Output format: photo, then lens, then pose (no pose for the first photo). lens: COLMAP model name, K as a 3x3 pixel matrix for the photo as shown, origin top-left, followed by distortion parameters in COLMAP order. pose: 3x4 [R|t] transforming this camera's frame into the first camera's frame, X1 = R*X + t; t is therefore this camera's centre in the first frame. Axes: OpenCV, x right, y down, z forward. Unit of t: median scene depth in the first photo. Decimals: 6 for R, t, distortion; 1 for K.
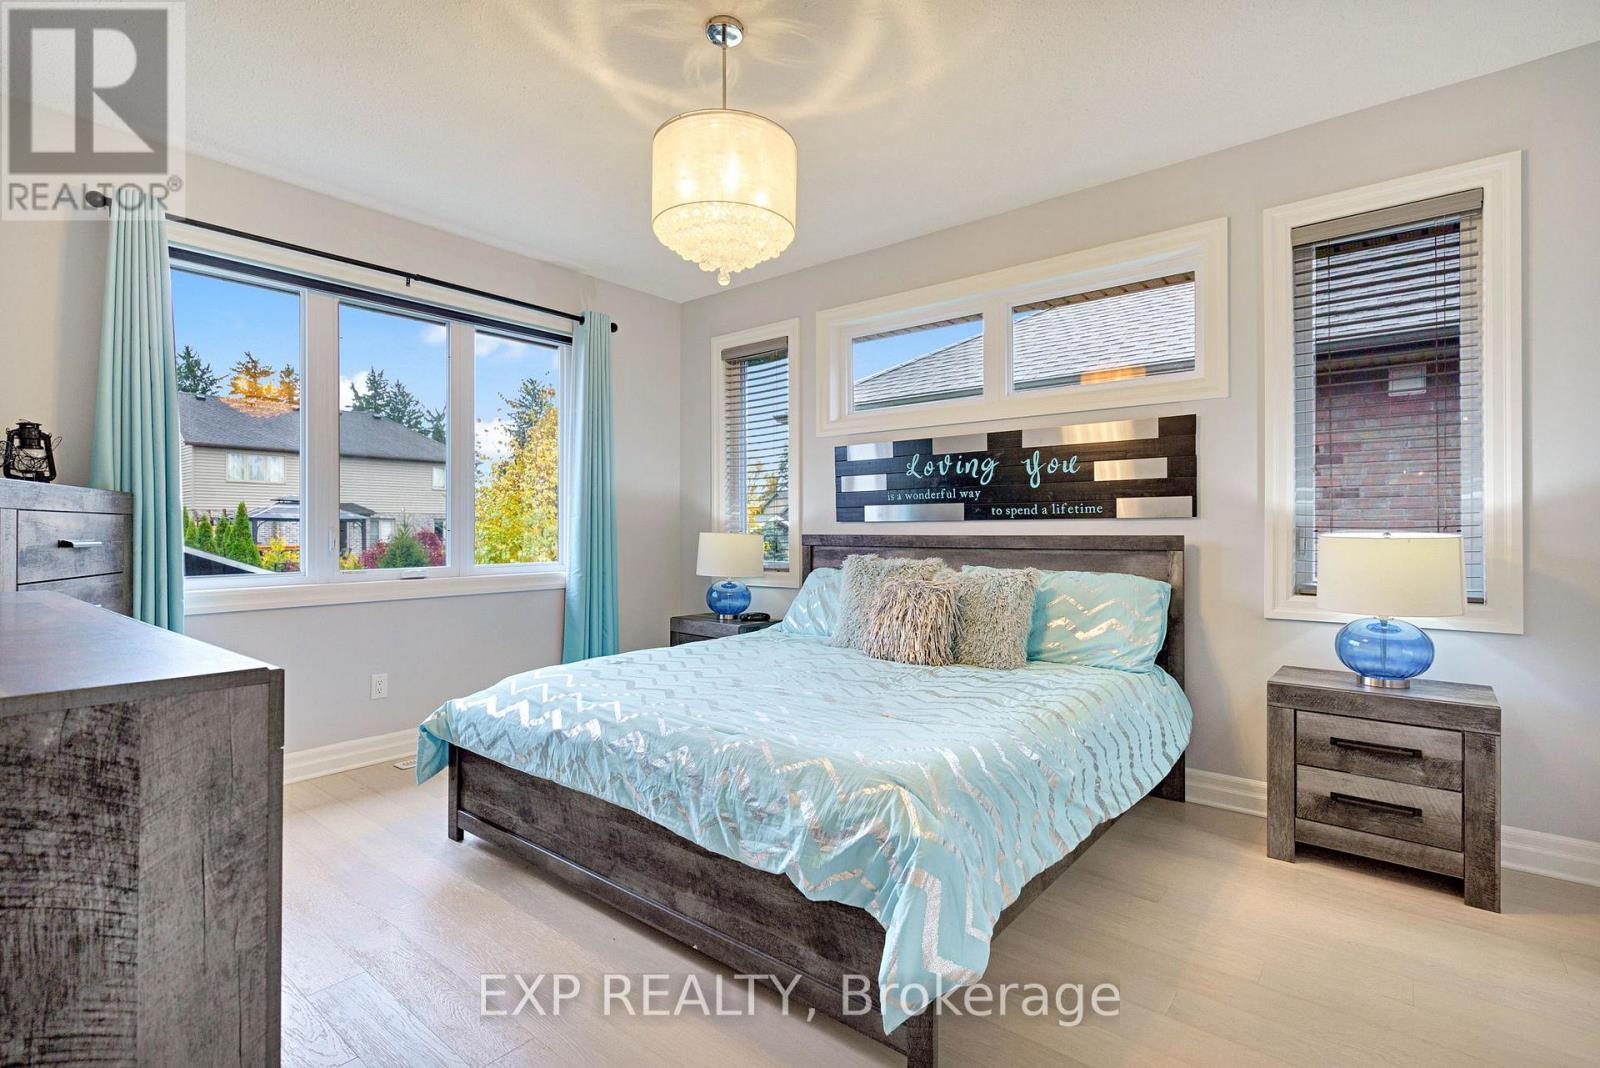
lens RADIAL K [[742.0, 0, 789.4], [0, 742.0, 537.1], [0, 0, 1]] dist [-0.002184, 0.000710]
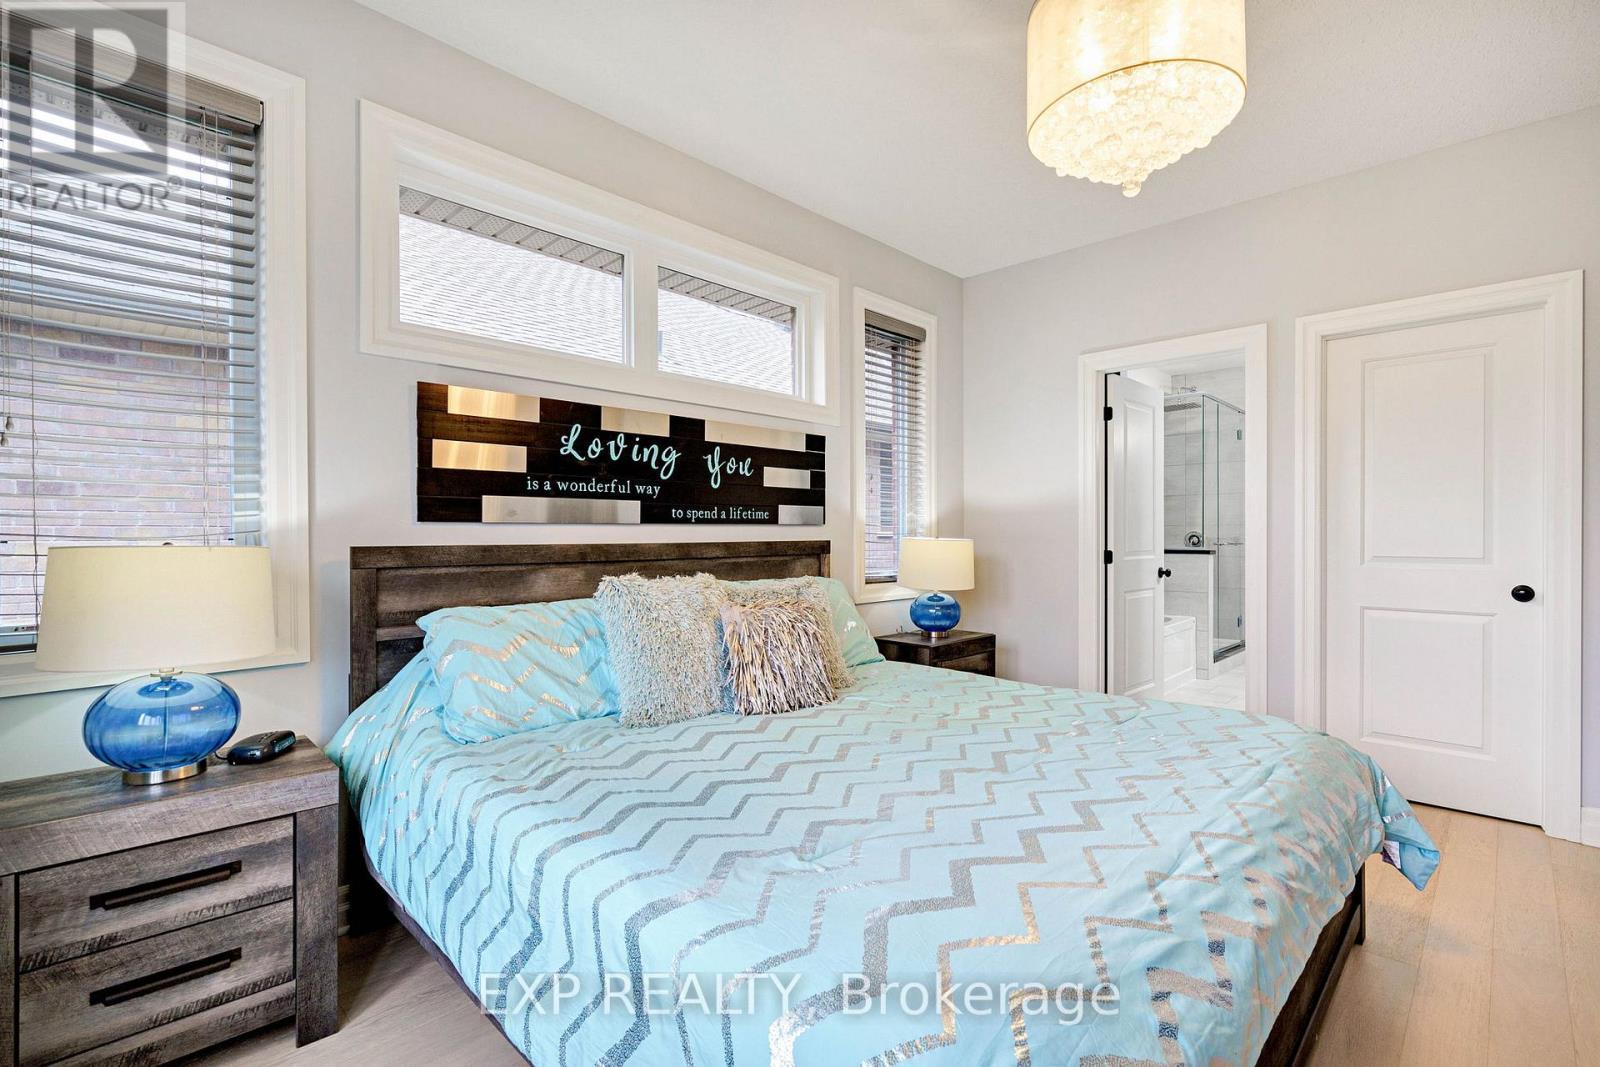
lens RADIAL K [[742.0, 0, 789.4], [0, 742.0, 536.6], [0, 0, 1]] dist [-0.002184, 0.000710]
pose [[0.089411, 0.003194, 0.995990, -0.511195], [0.018167, 0.999823, -0.004837, -0.003001], [-0.995829, 0.018527, 0.089337, 0.791982]]
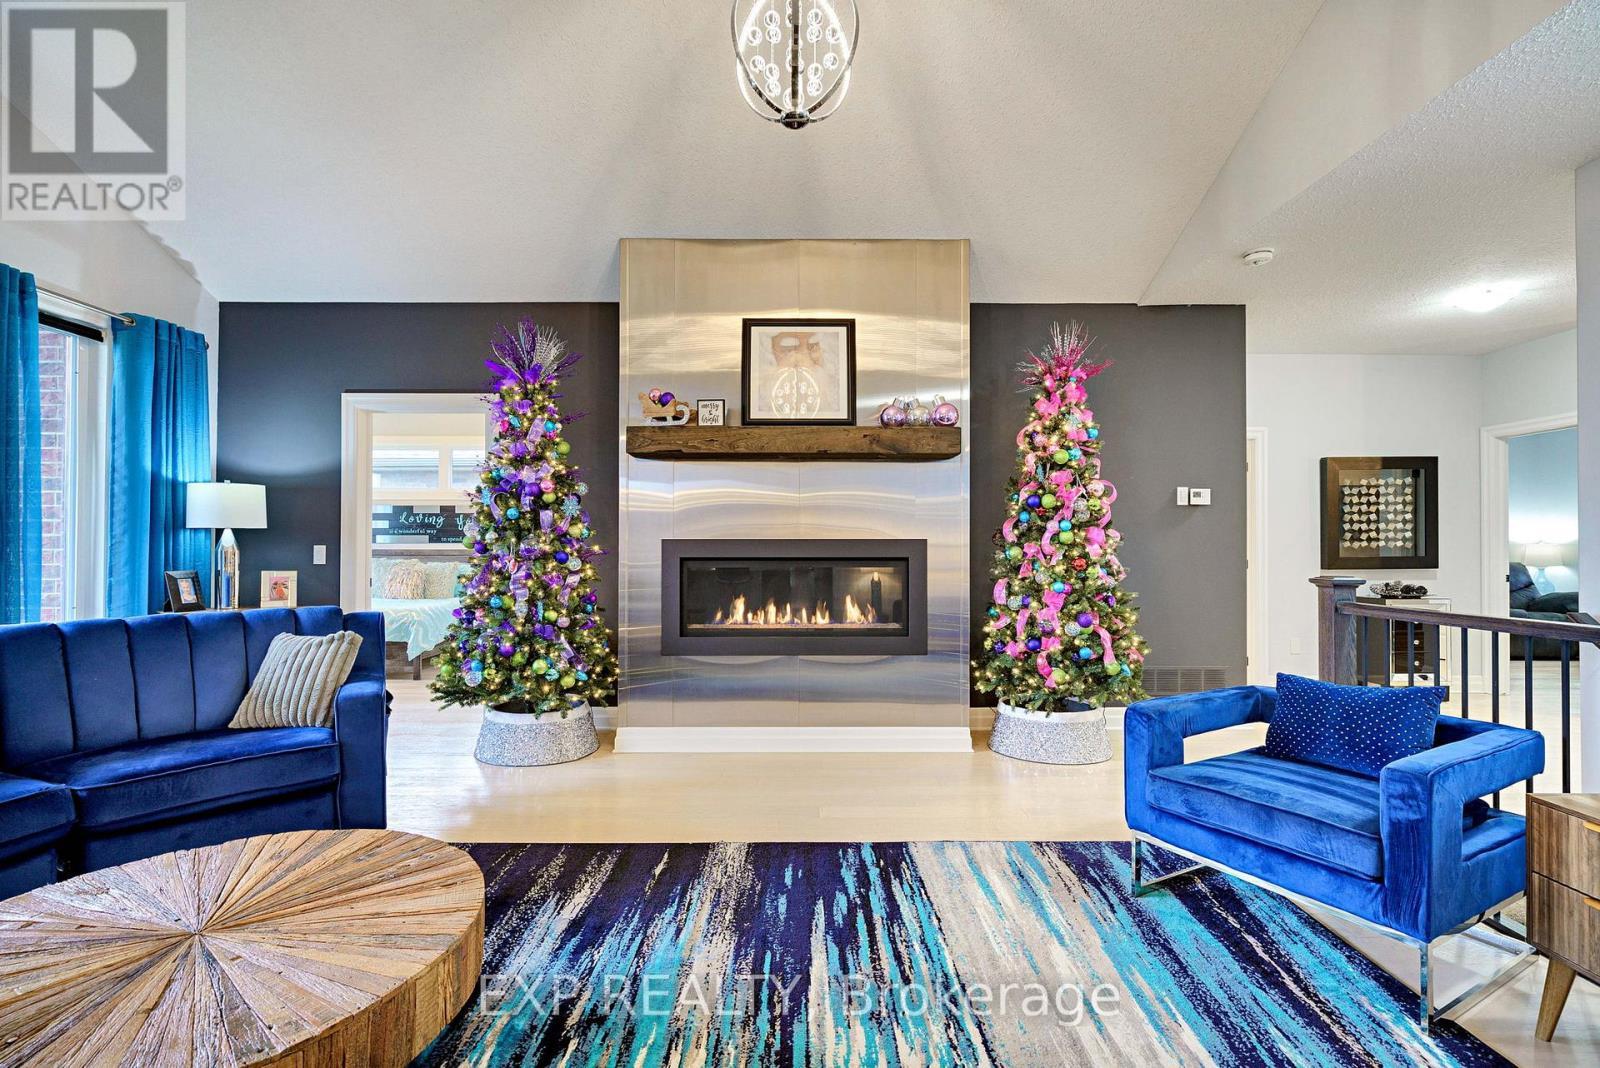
lens RADIAL K [[742.0, 0, 789.4], [0, 742.0, 537.1], [0, 0, 1]] dist [-0.002184, 0.000710]
pose [[0.773575, 0.013626, 0.633559, -0.349049], [0.005243, 0.999597, -0.027900, 0.028325], [-0.633684, 0.024904, 0.773191, -1.456462]]
